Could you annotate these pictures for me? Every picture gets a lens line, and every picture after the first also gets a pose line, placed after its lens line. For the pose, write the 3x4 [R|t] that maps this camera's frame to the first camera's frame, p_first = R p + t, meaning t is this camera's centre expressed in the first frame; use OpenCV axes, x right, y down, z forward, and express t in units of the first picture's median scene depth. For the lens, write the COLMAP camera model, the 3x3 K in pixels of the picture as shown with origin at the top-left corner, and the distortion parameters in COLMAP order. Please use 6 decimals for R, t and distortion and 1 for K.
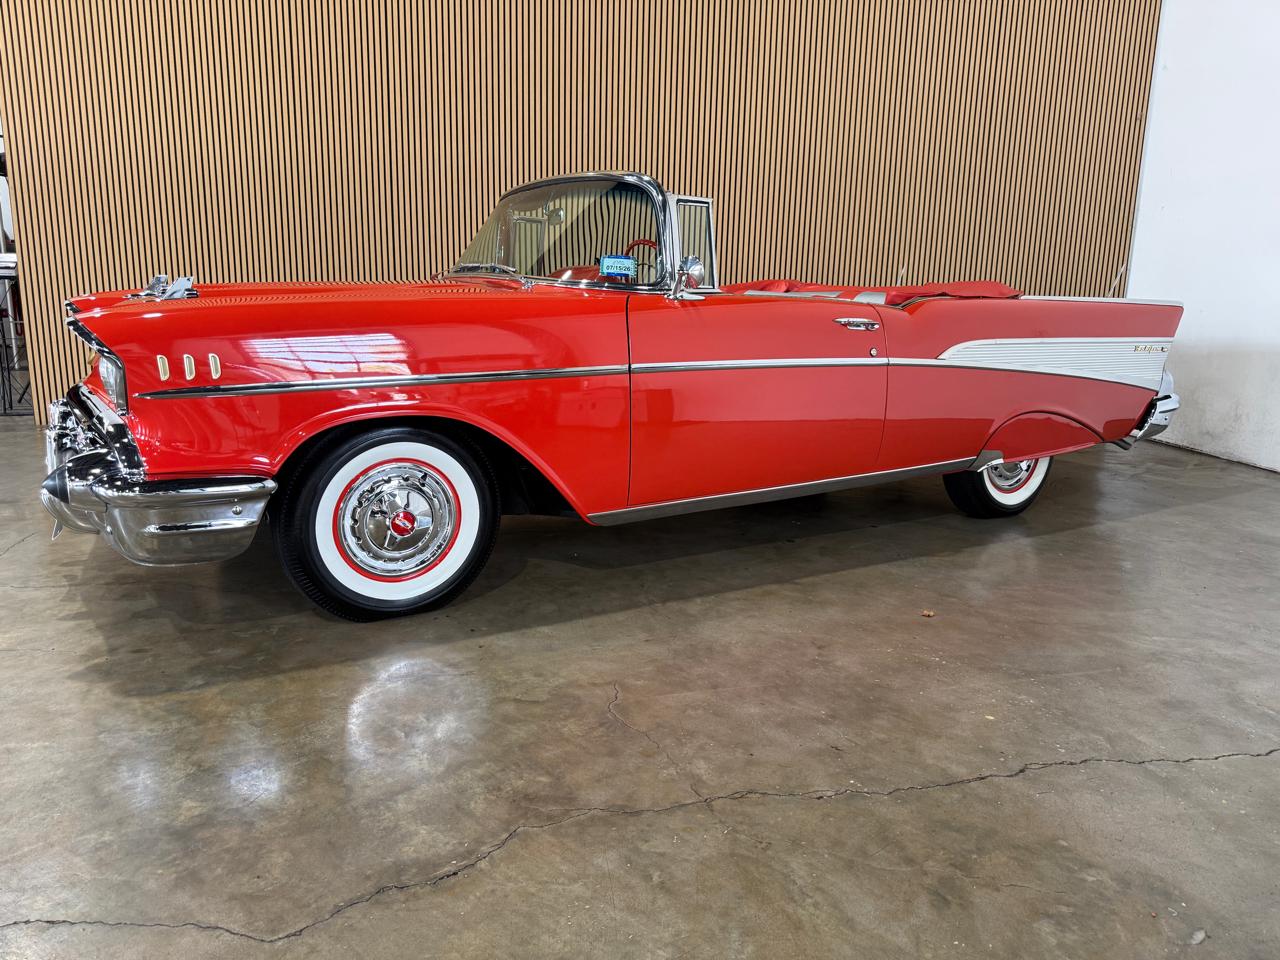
lens RADIAL K [[907.1, 0, 646.3], [0, 907.1, 468.3], [0, 0, 1]] dist [0.036649, -0.046685]
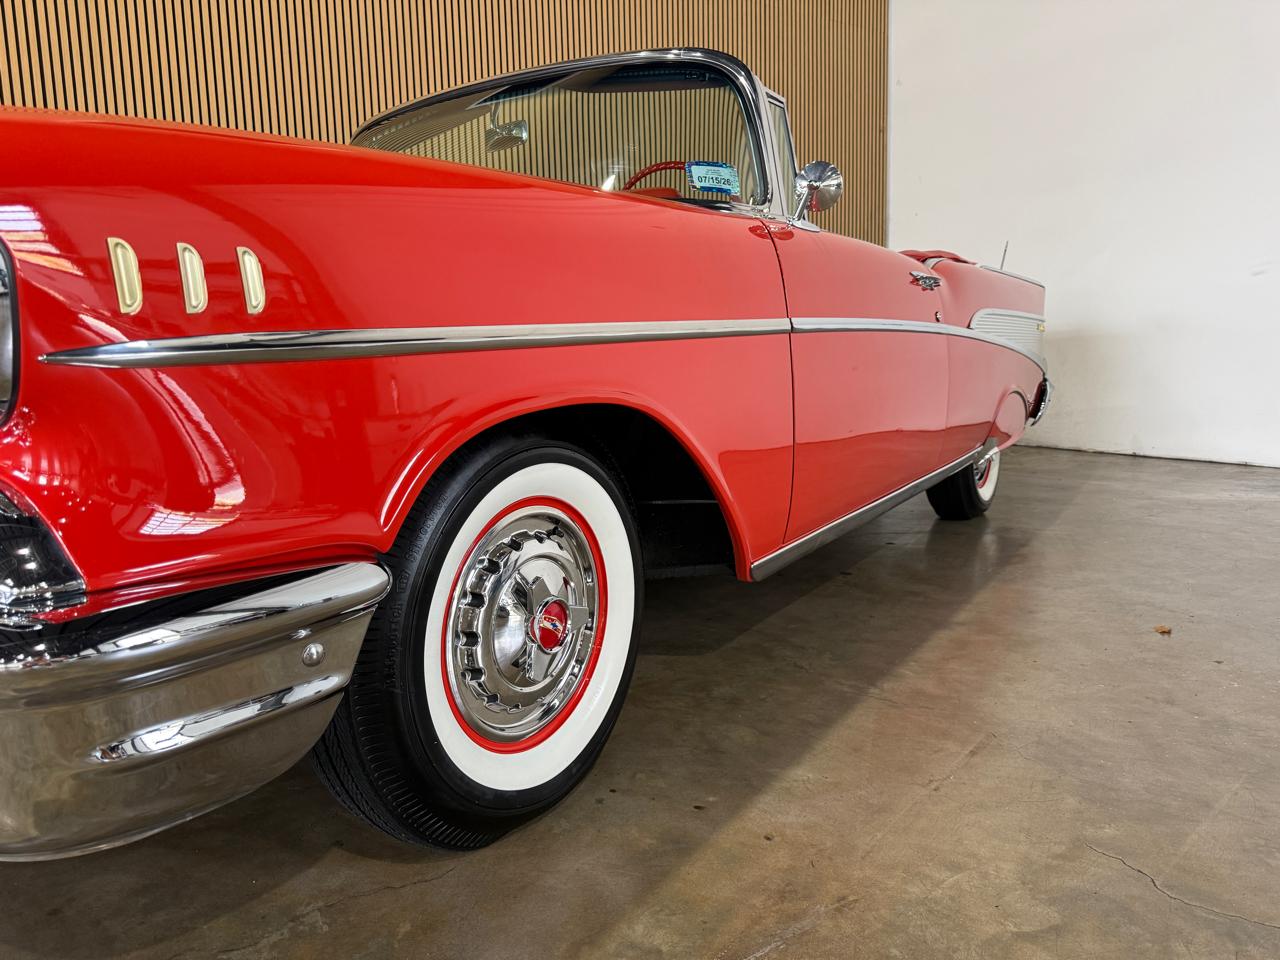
lens RADIAL K [[907.1, 0, 633.8], [0, 907.1, 470.0], [0, 0, 1]] dist [0.036649, -0.046685]
pose [[0.905579, -0.100997, 0.411979, -0.379919], [0.127987, 0.991033, -0.038377, 0.000482], [-0.404409, 0.087482, 0.910385, 0.464219]]
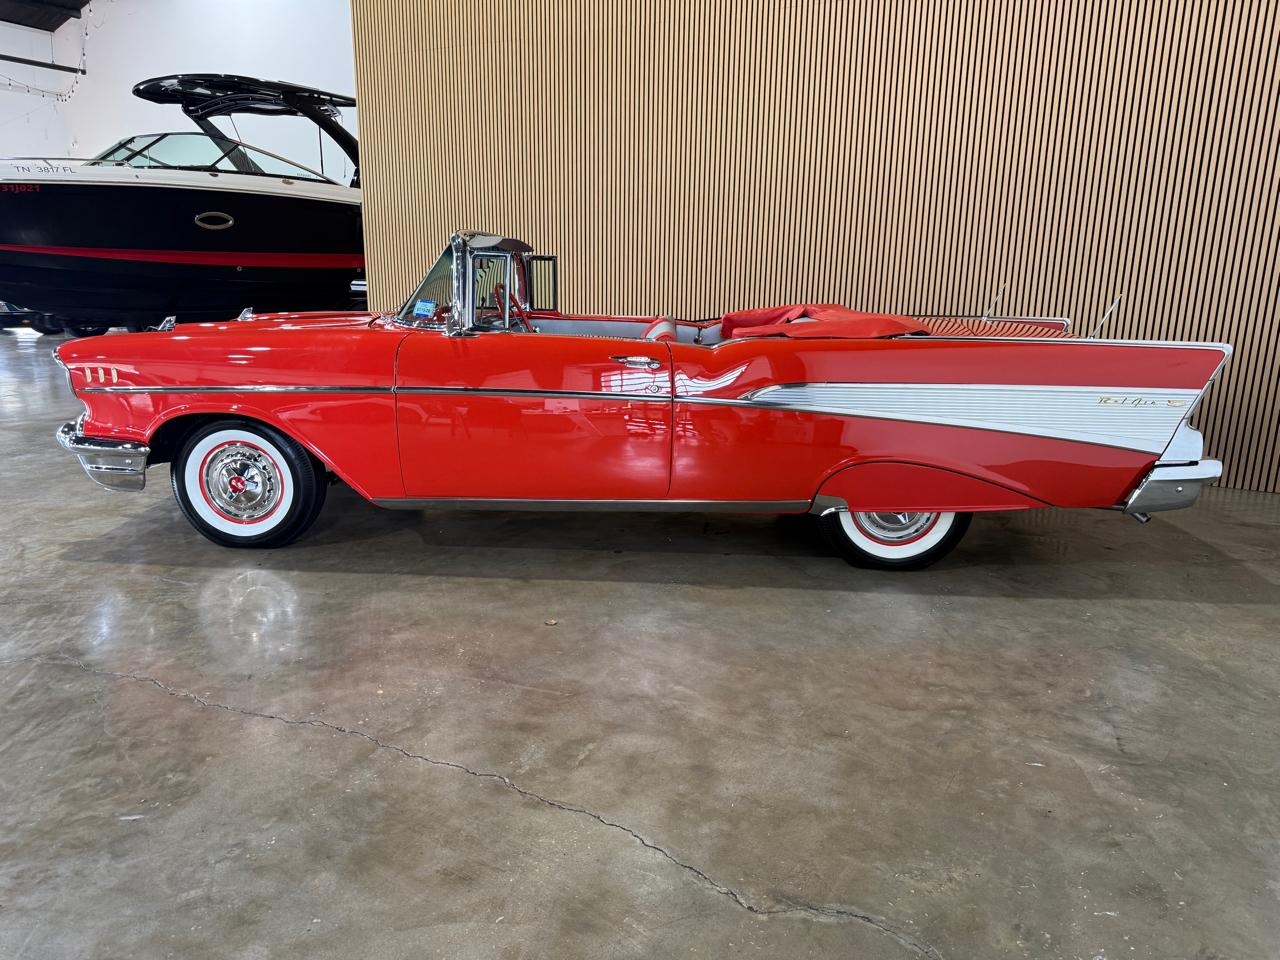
lens RADIAL K [[907.1, 0, 647.2], [0, 907.1, 488.7], [0, 0, 1]] dist [0.036649, -0.046685]
pose [[0.820853, 0.126659, -0.556918, 0.994889], [-0.106905, 0.991939, 0.068026, -0.094677], [0.561045, 0.003698, 0.827777, 0.126187]]
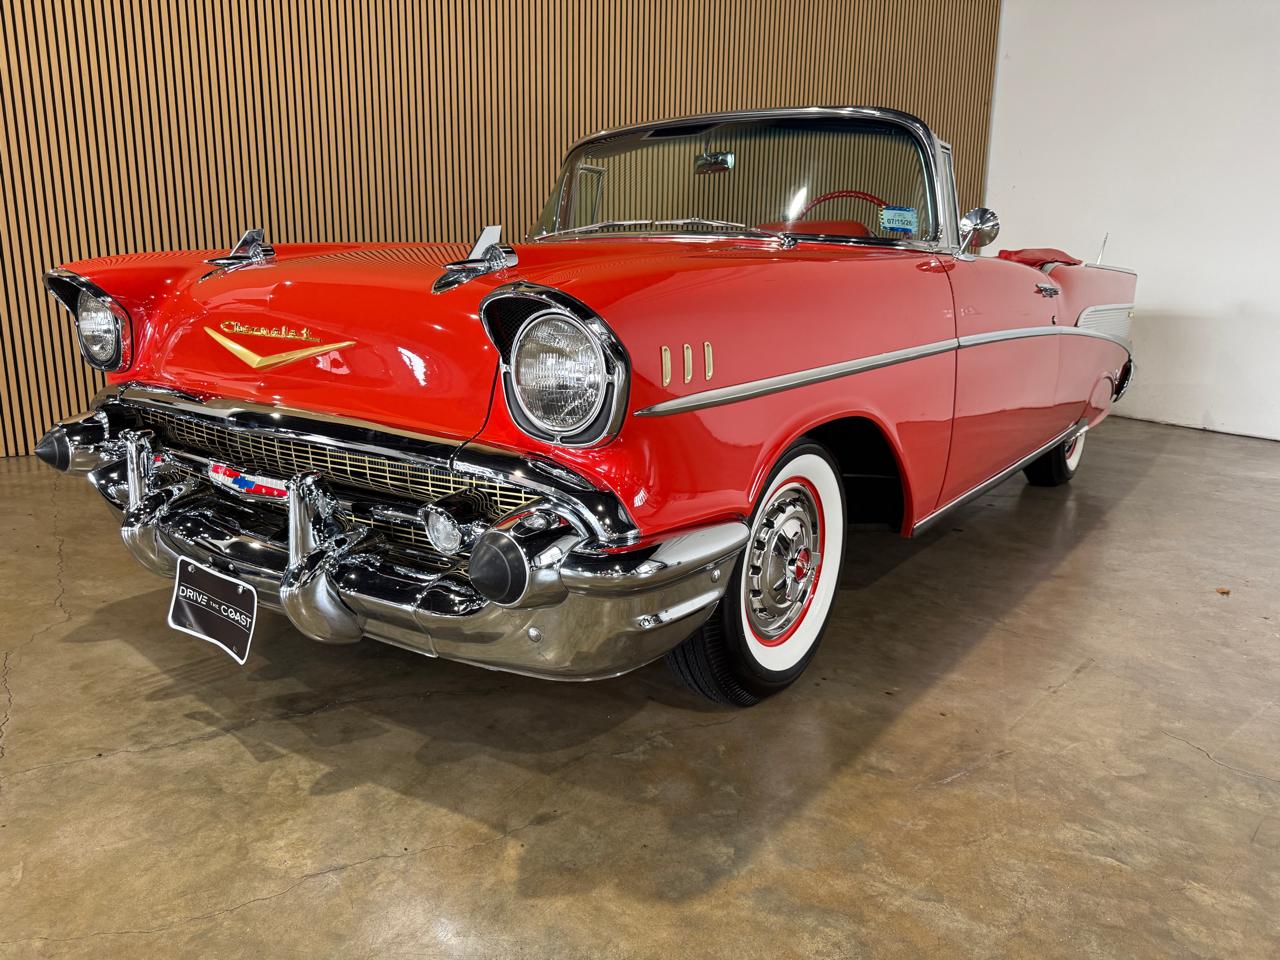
lens RADIAL K [[907.1, 0, 643.6], [0, 907.1, 477.2], [0, 0, 1]] dist [0.036649, -0.046685]
pose [[0.925686, -0.087681, 0.367992, -0.582220], [0.078394, 0.996114, 0.040141, -0.044283], [-0.370082, -0.008309, 0.928962, 0.328425]]
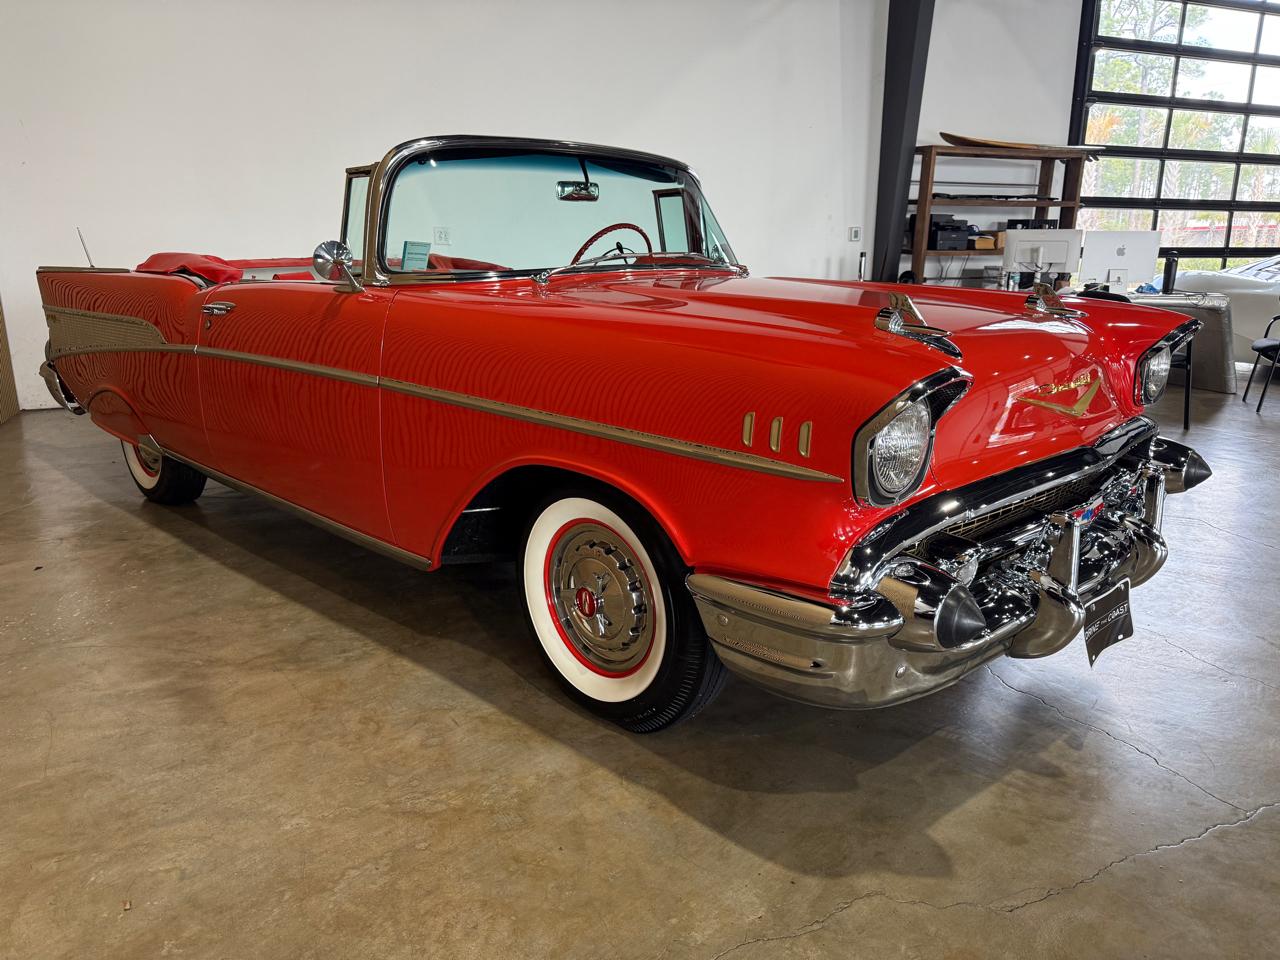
lens RADIAL K [[907.1, 0, 640.5], [0, 907.1, 479.9], [0, 0, 1]] dist [0.036649, -0.046685]
pose [[-0.249257, -0.256353, 0.933892, -1.158956], [0.189304, 0.932828, 0.306586, -0.336016], [-0.949755, 0.253208, -0.183985, 1.417084]]
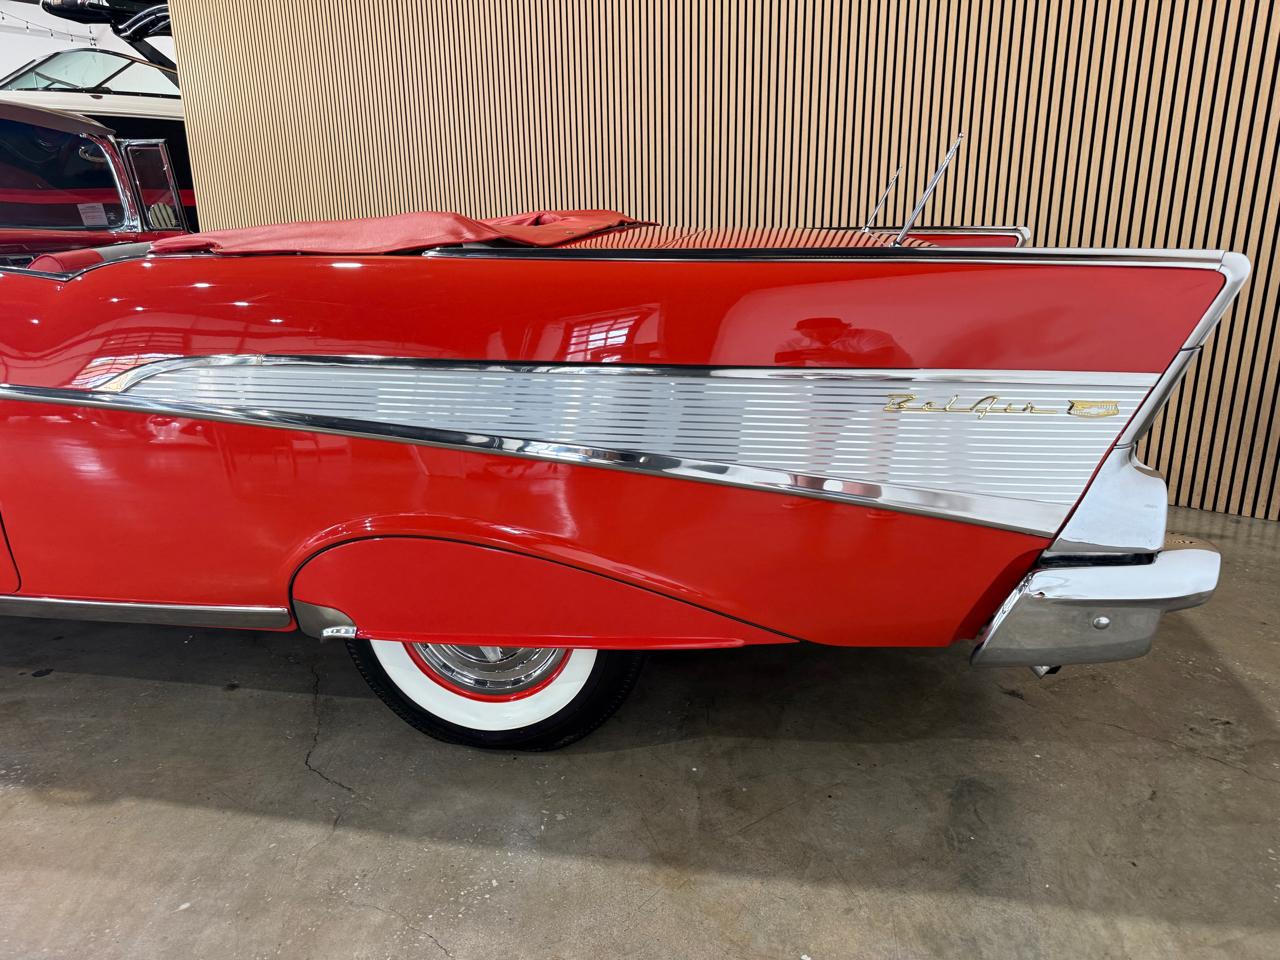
lens RADIAL K [[907.1, 0, 661.2], [0, 907.1, 473.3], [0, 0, 1]] dist [0.036649, -0.046685]
pose [[0.734306, 0.157681, -0.660251, 1.037396], [-0.101060, 0.987202, 0.123368, -0.204697], [0.671254, -0.023865, 0.740843, 1.038078]]
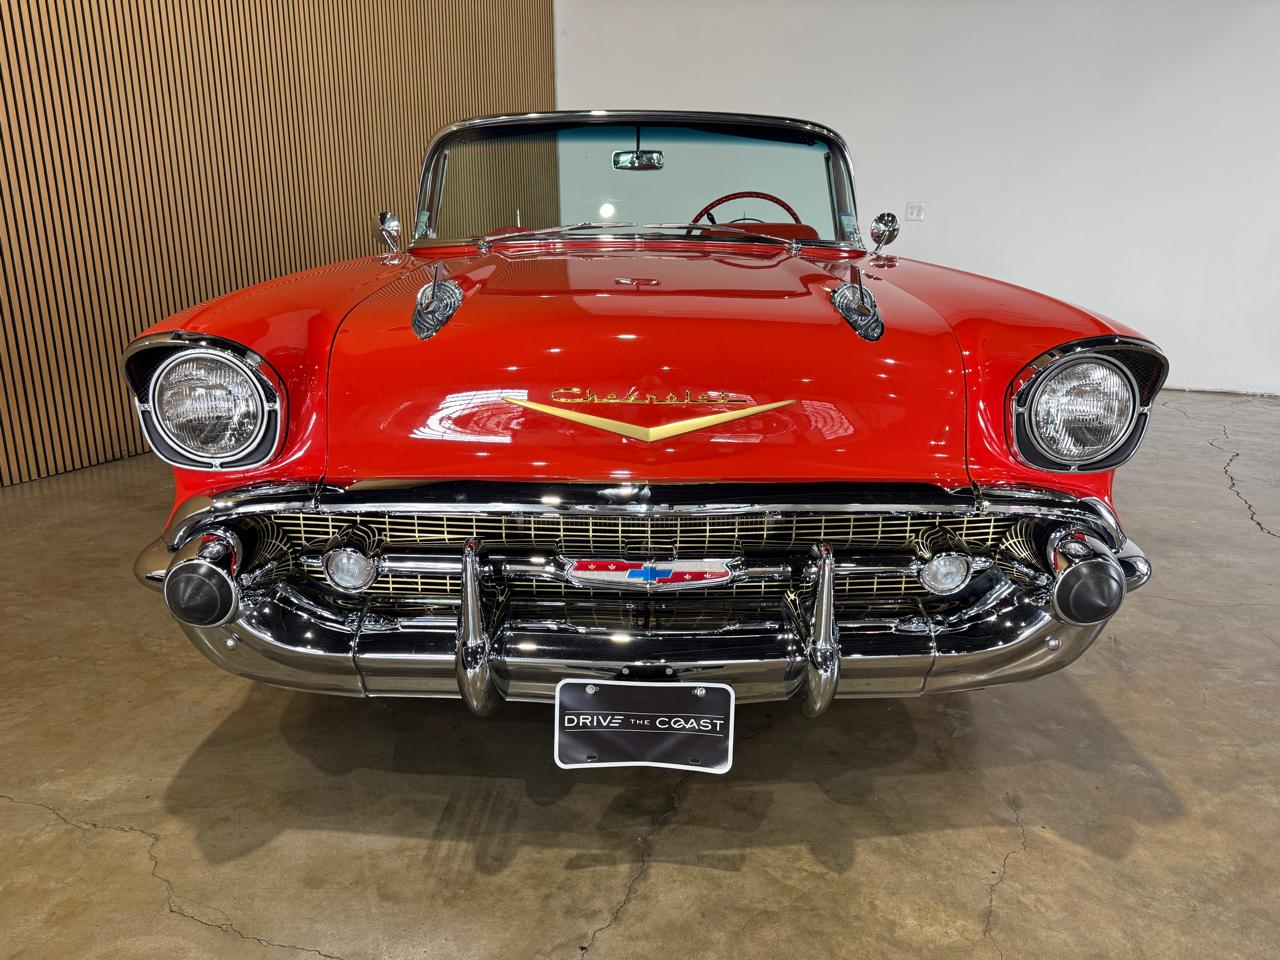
lens RADIAL K [[907.1, 0, 646.2], [0, 907.1, 470.4], [0, 0, 1]] dist [0.036649, -0.046685]
pose [[0.509242, -0.238040, 0.827049, -1.011922], [0.175475, 0.969519, 0.171000, -0.180457], [-0.842545, 0.058046, 0.535490, 0.703788]]
